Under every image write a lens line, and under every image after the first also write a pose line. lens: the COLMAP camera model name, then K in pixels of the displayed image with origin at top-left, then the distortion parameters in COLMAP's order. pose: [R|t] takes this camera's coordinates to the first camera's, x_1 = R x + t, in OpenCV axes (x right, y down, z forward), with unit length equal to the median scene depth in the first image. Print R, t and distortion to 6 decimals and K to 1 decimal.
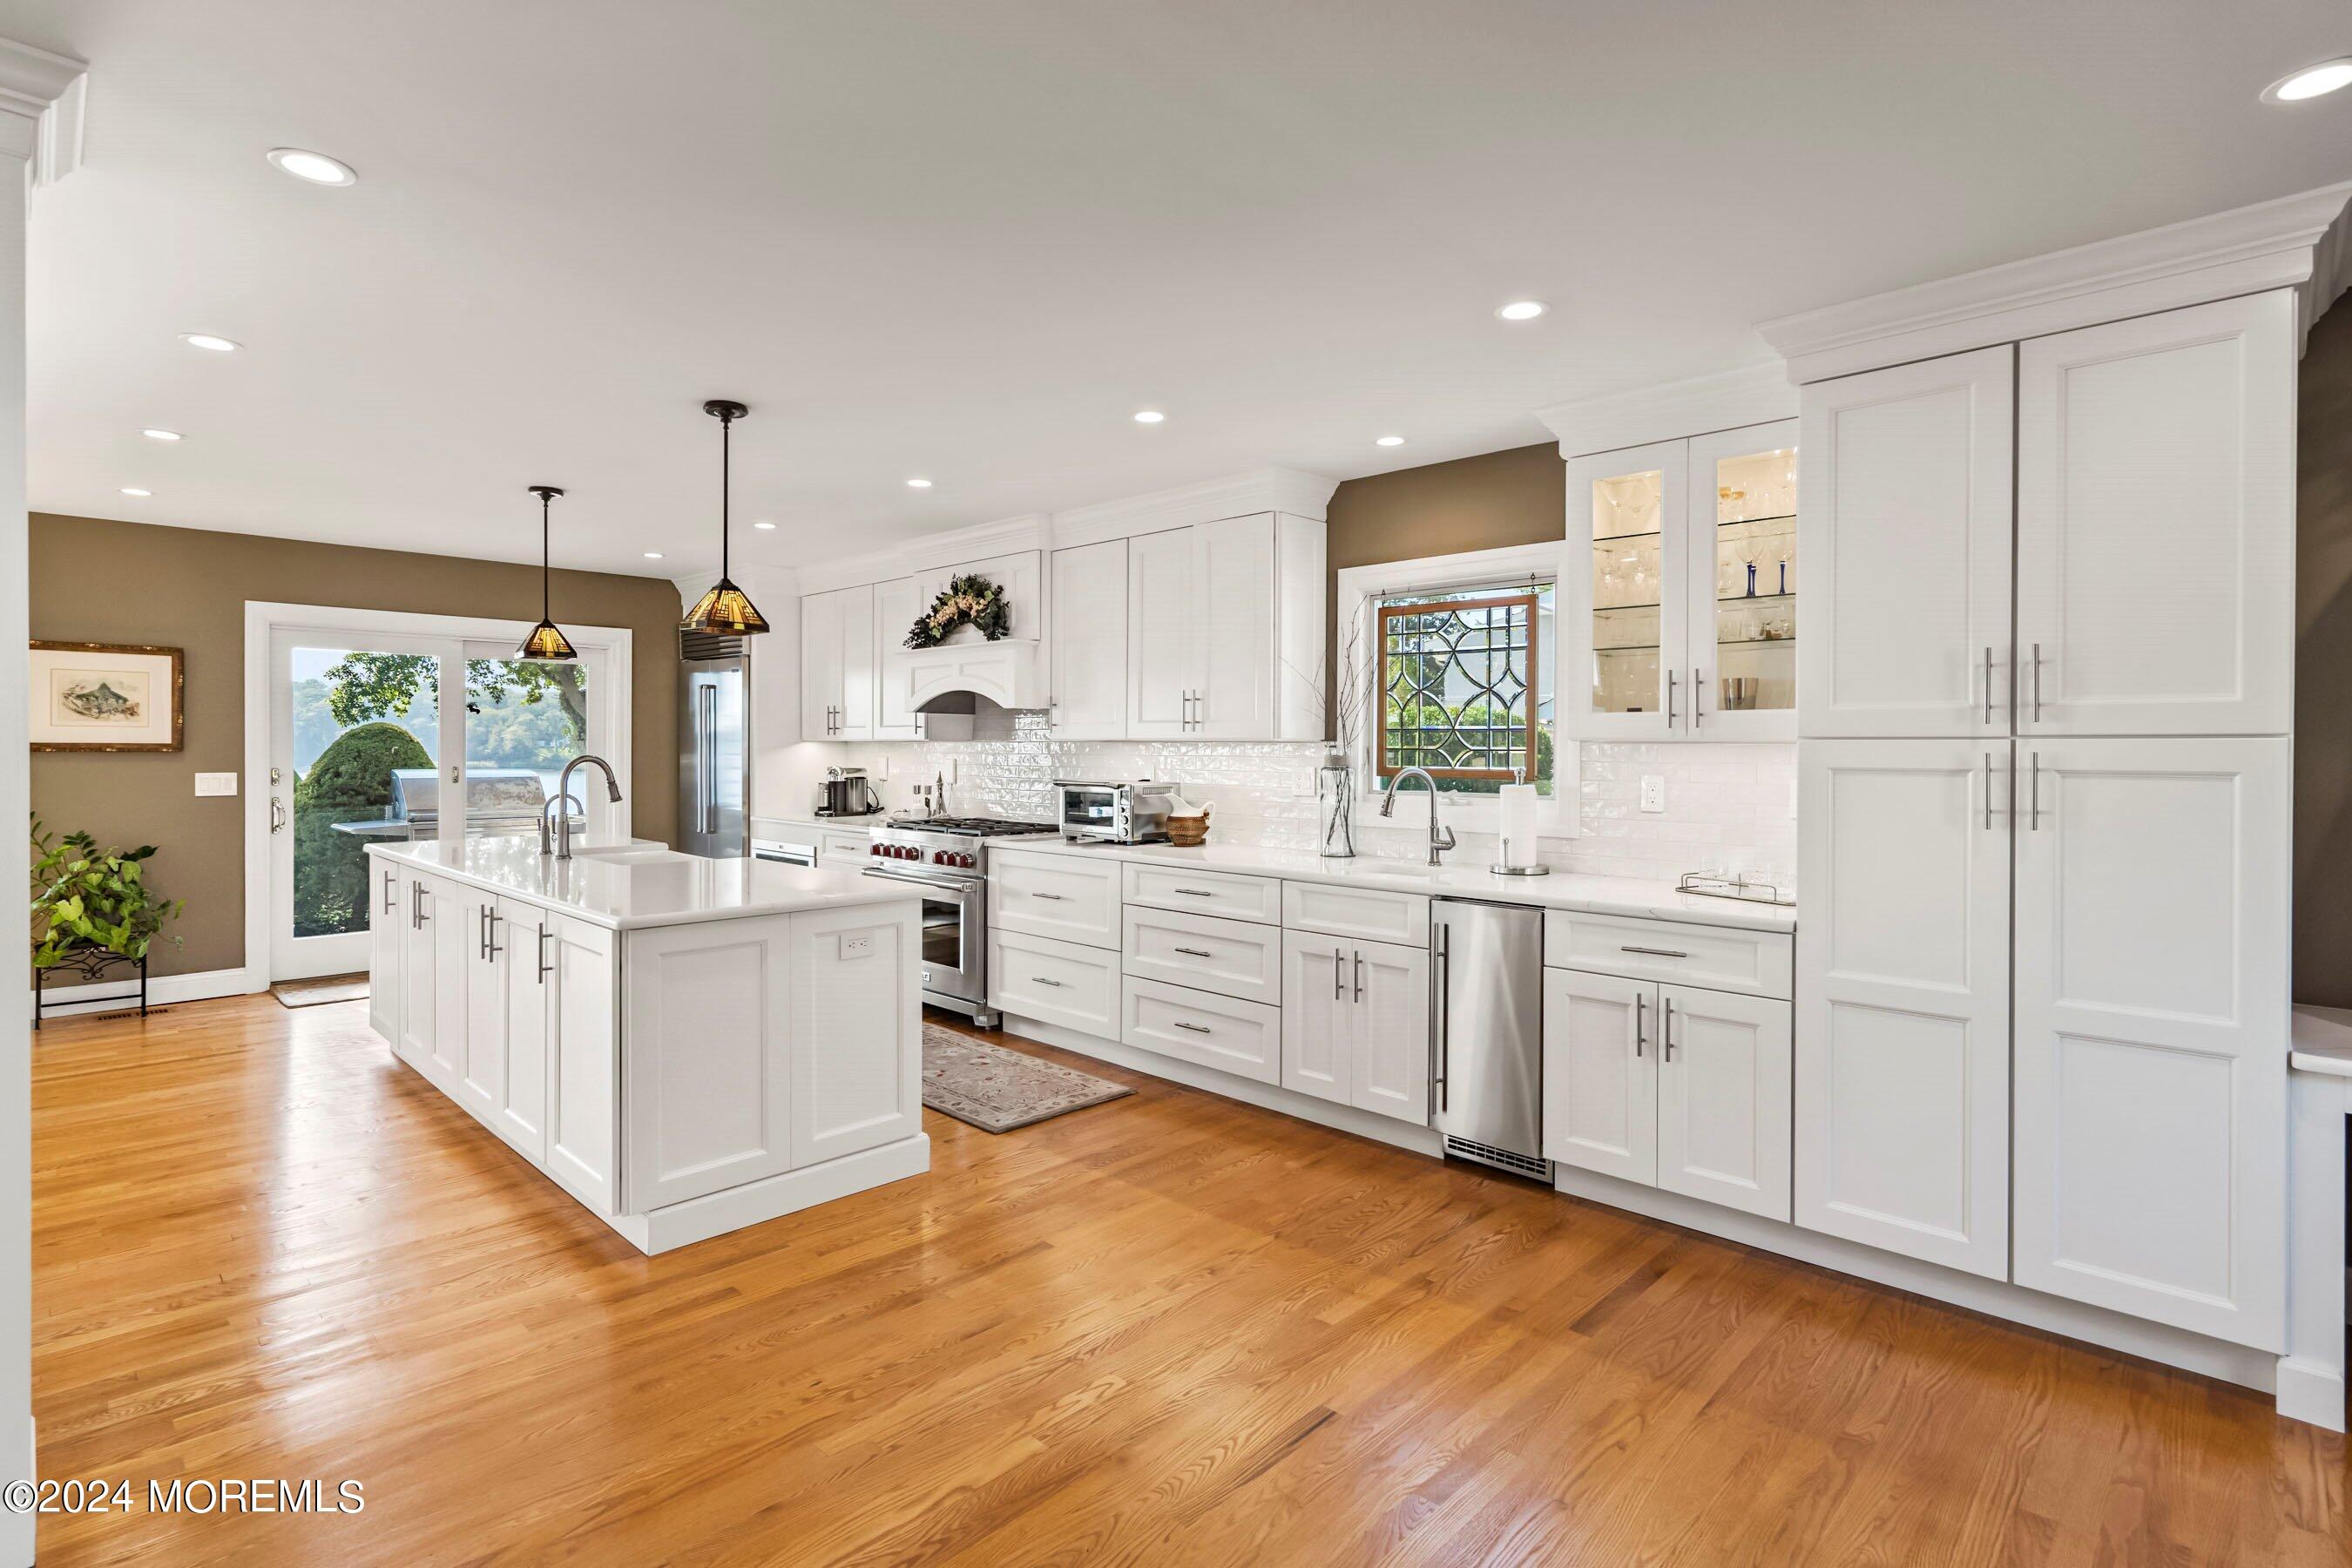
lens RADIAL K [[1145.6, 0, 1169.6], [0, 1145.6, 760.1], [0, 0, 1]] dist [-0.005240, -0.000613]
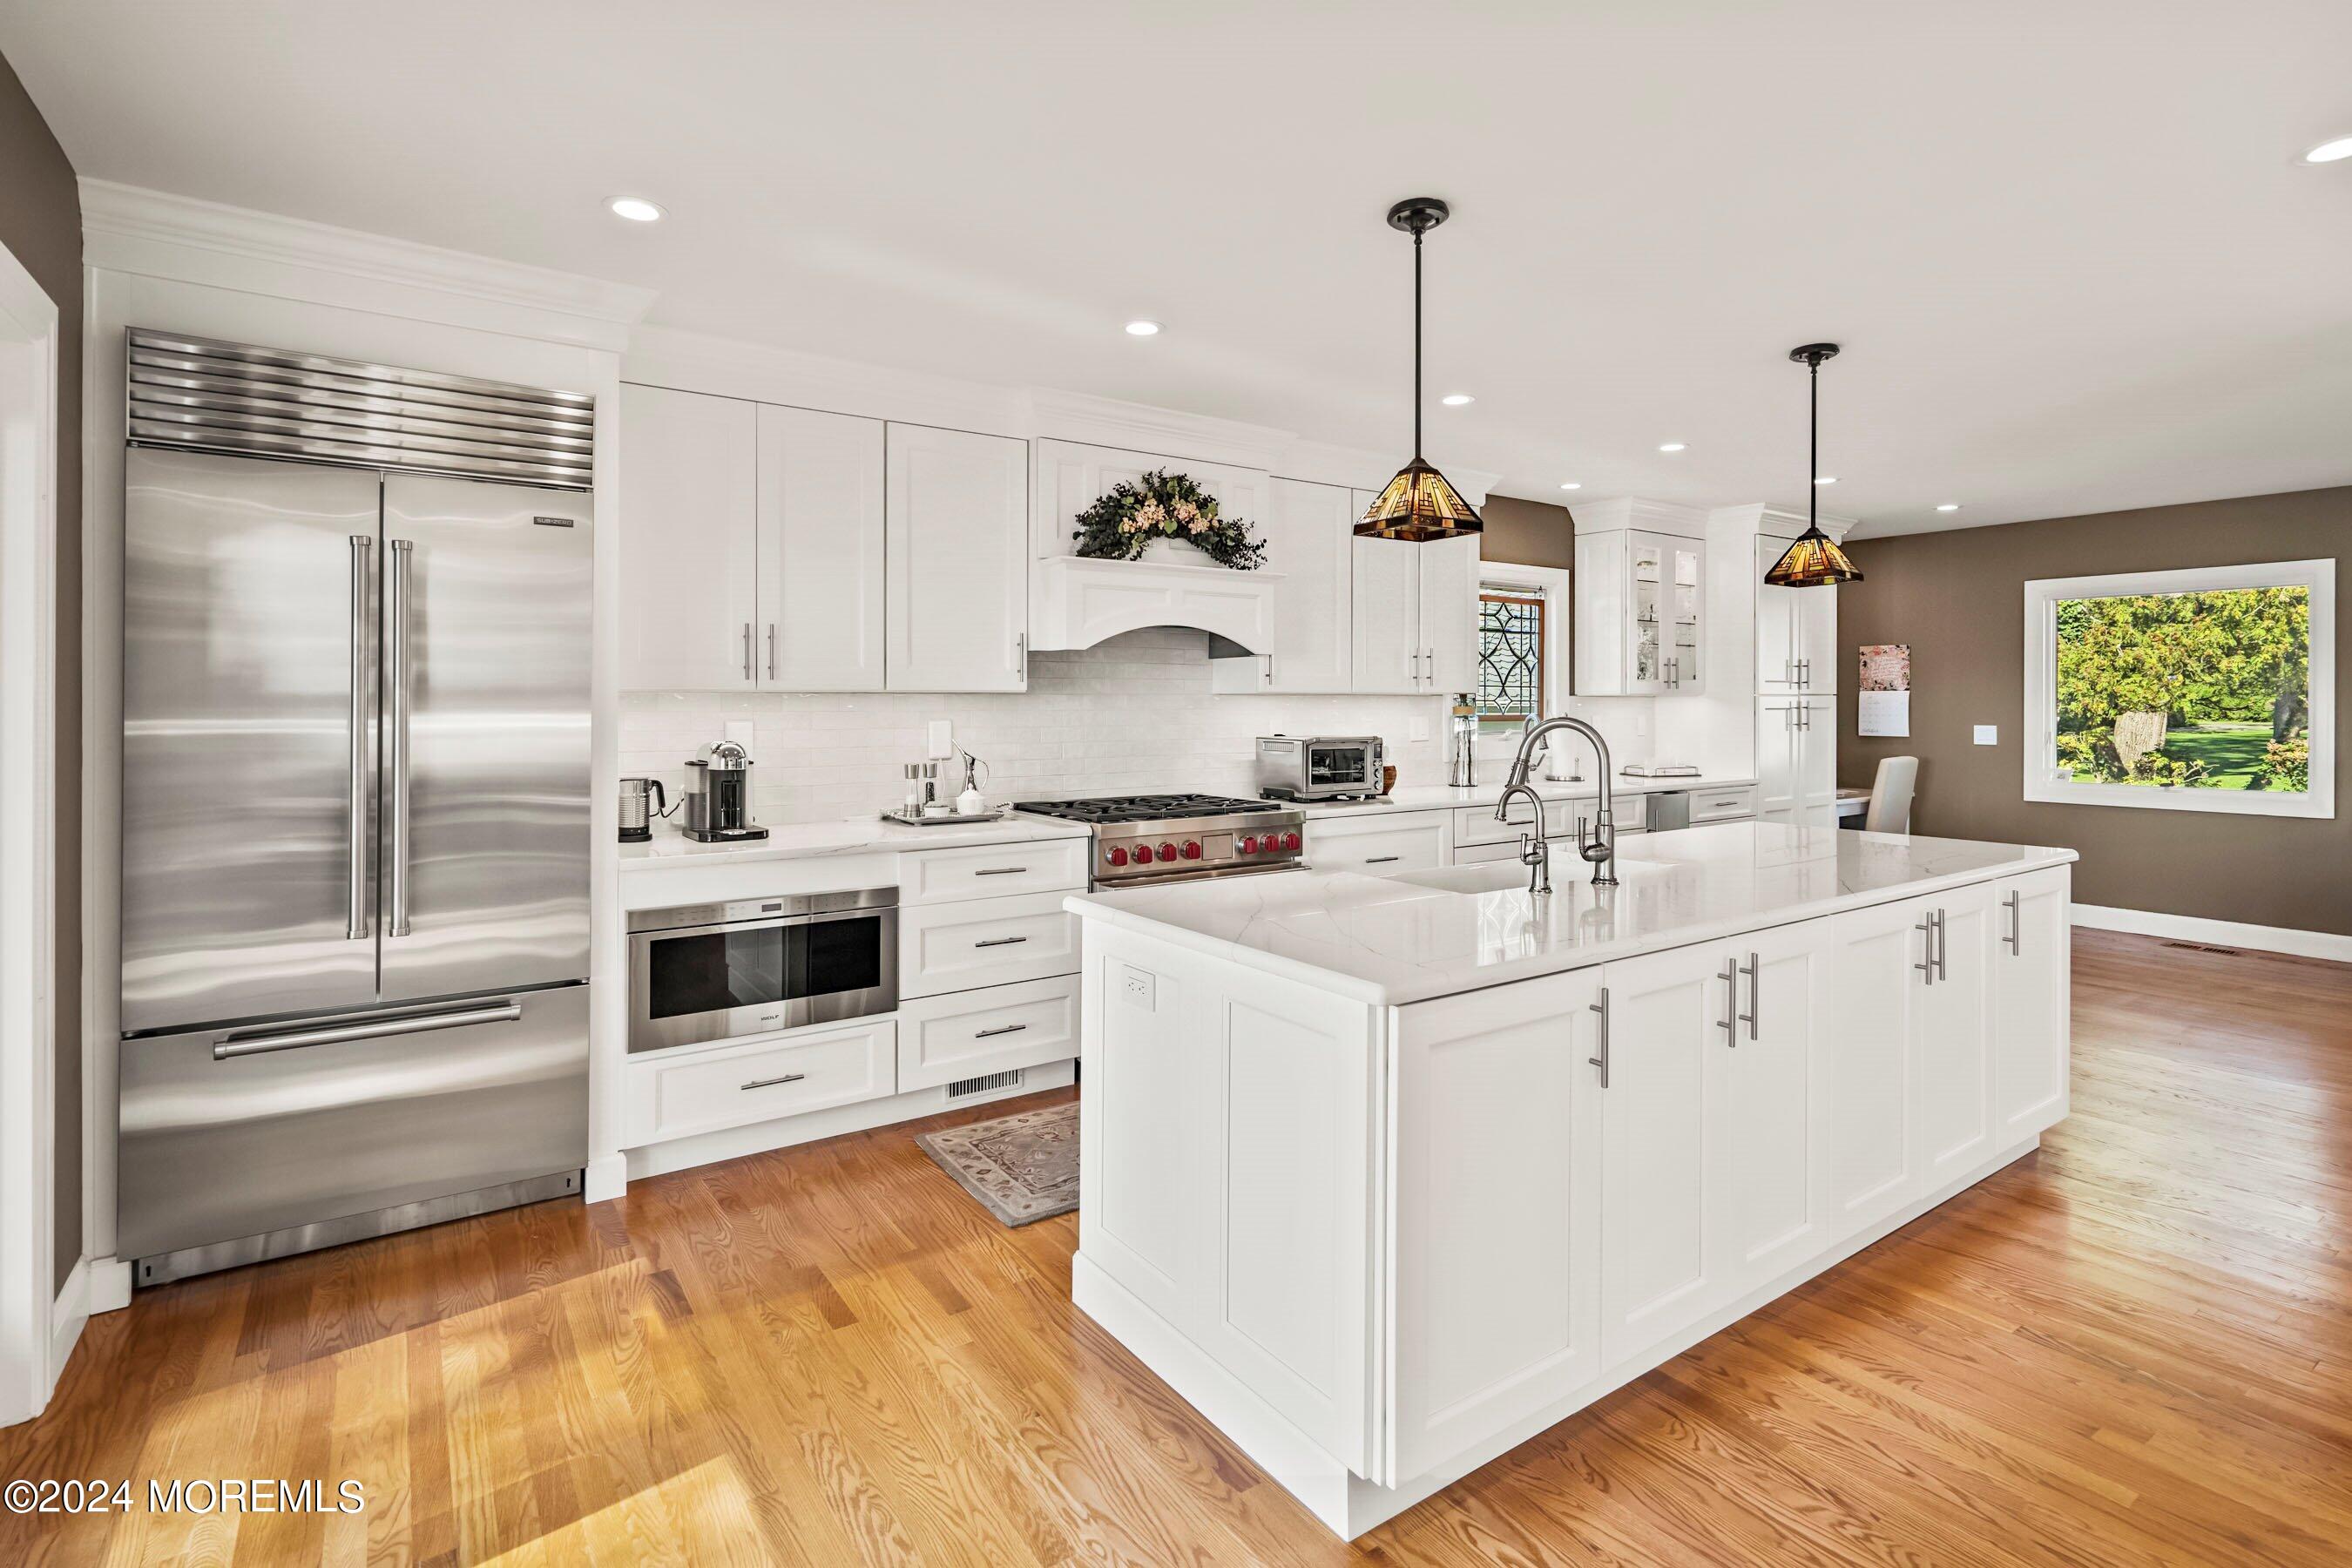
lens RADIAL K [[1145.6, 0, 1169.5], [0, 1145.6, 698.9], [0, 0, 1]] dist [-0.005240, -0.000613]
pose [[0.202890, -0.002926, 0.979197, -1.008890], [0.012521, 0.999922, 0.000394, -0.014758], [-0.979121, 0.012181, 0.202911, 0.933335]]
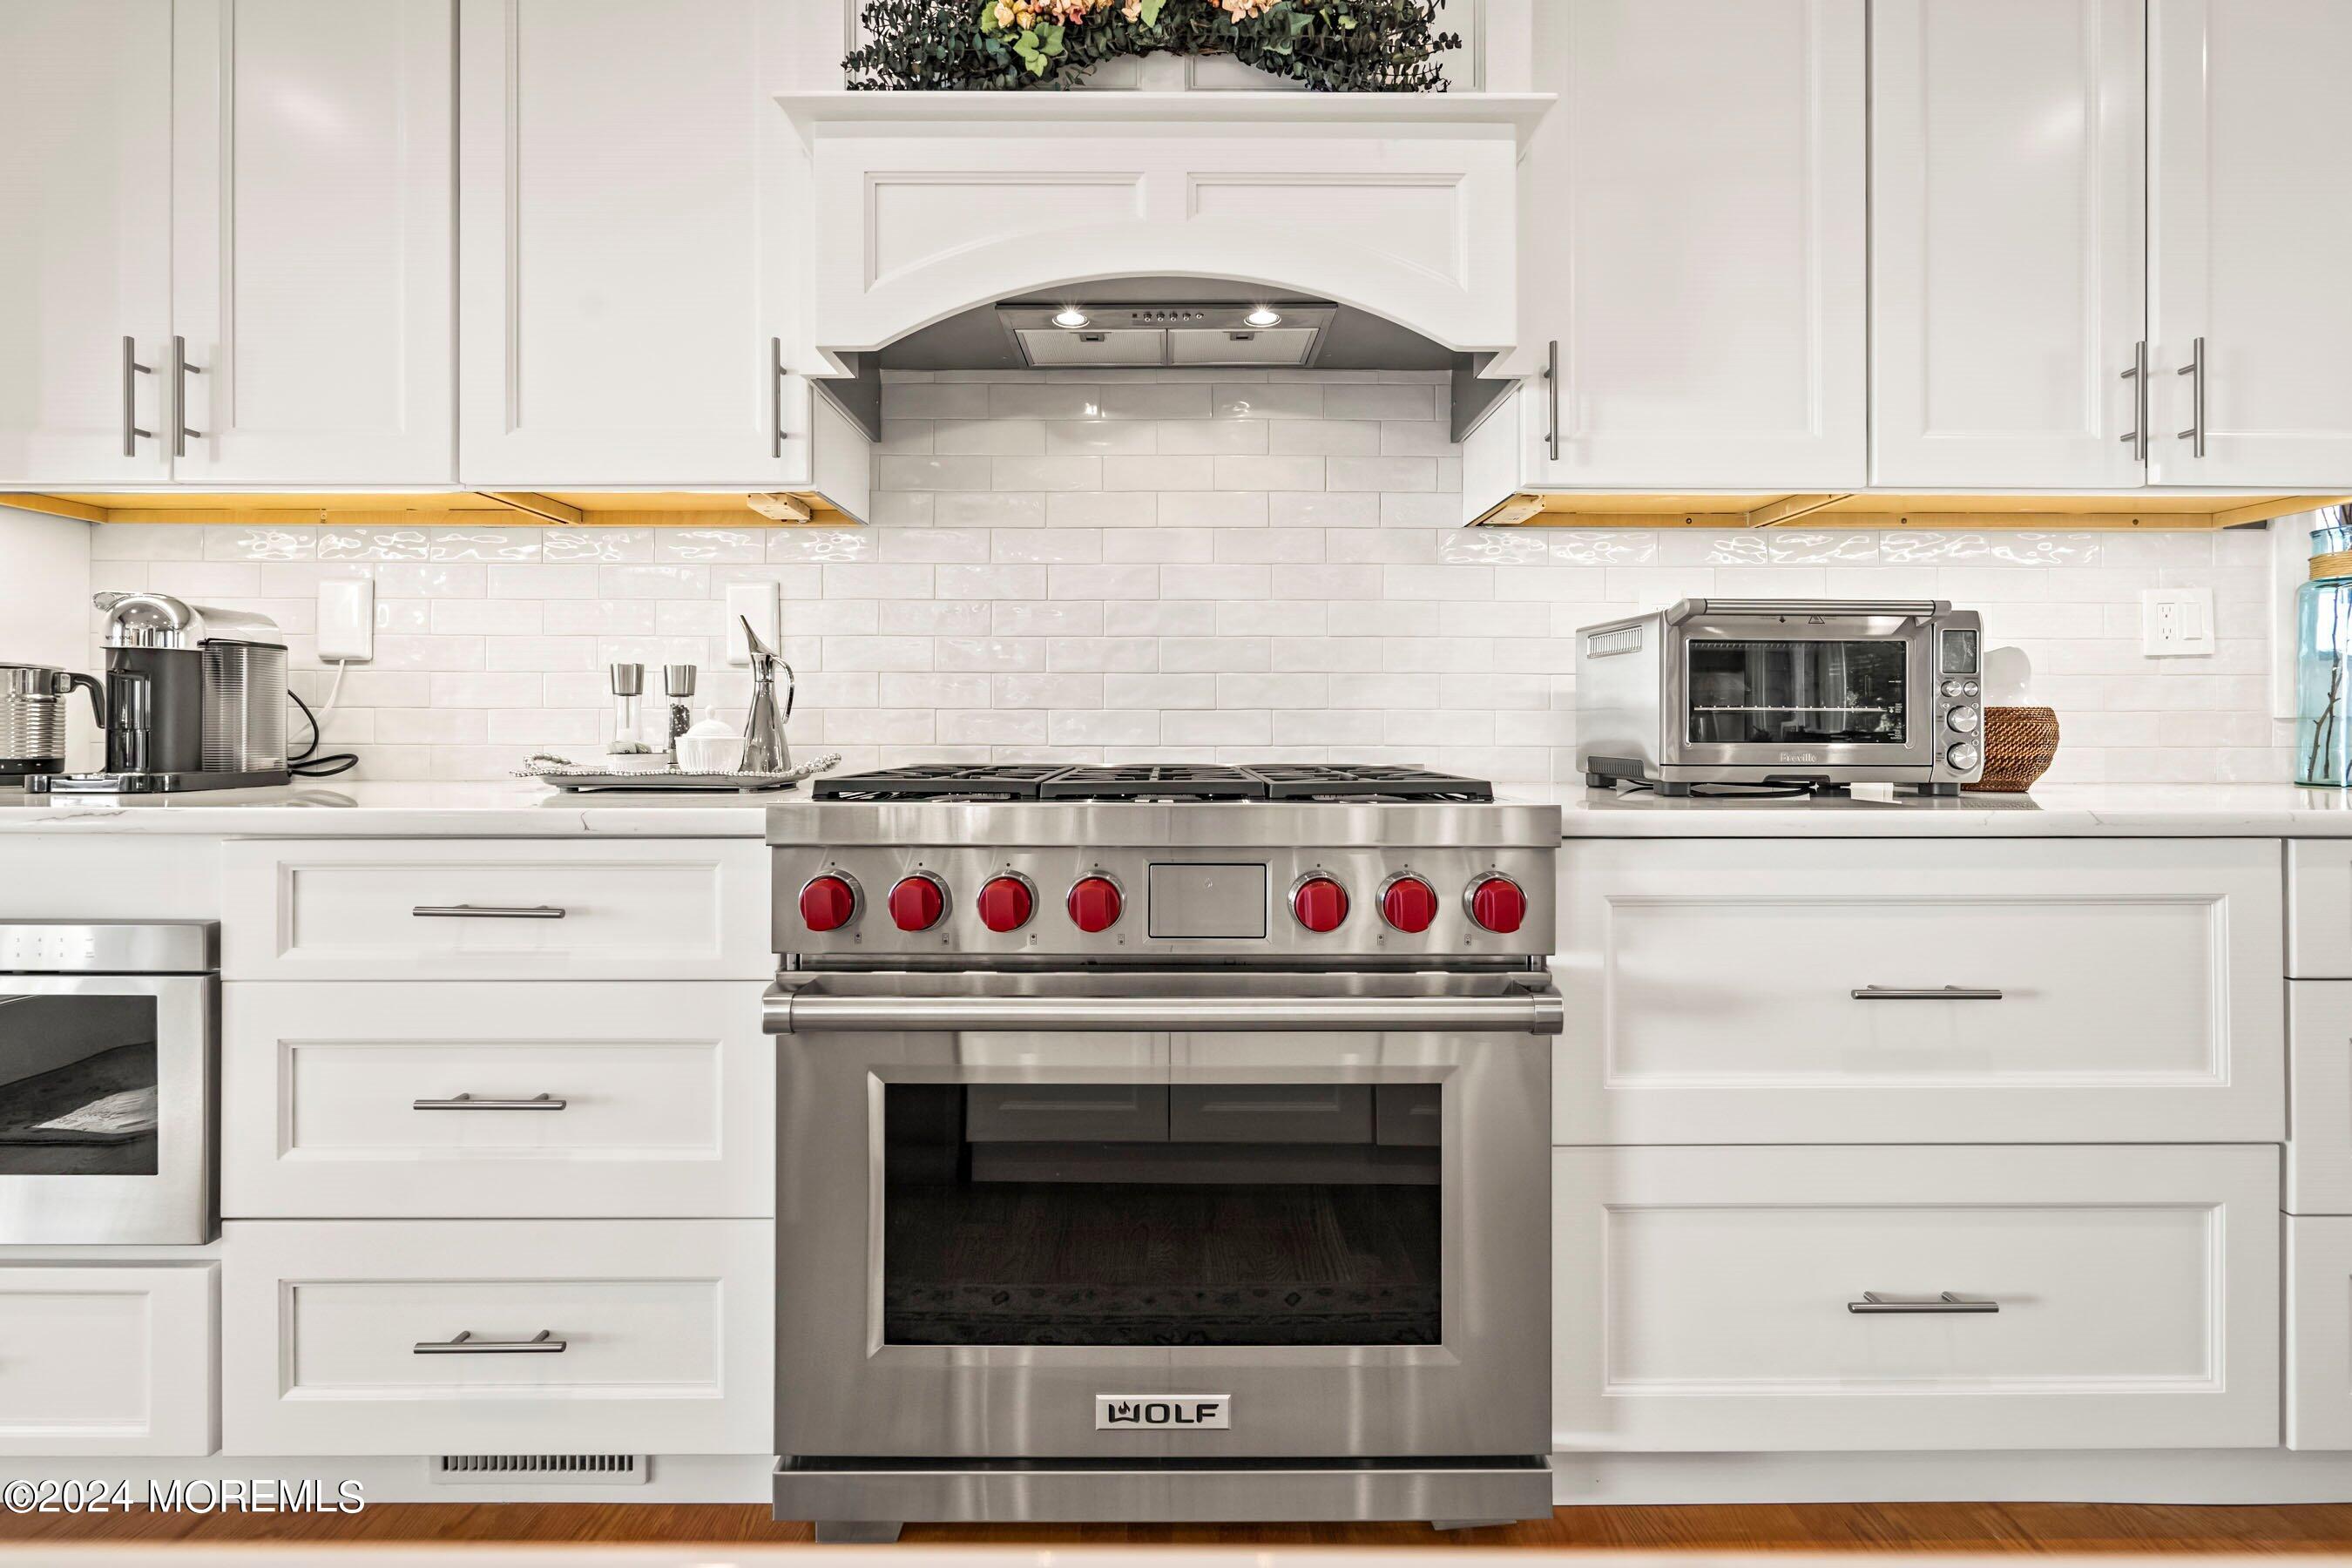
lens RADIAL K [[1119.7, 0, 1200.5], [0, 1119.7, 734.1], [0, 0, 1]] dist [0.000558, 0.000369]
pose [[0.715747, -0.014211, 0.698215, -0.397470], [0.011176, 0.999898, 0.008894, 0.048918], [-0.698270, 0.001437, 0.715833, 0.882752]]
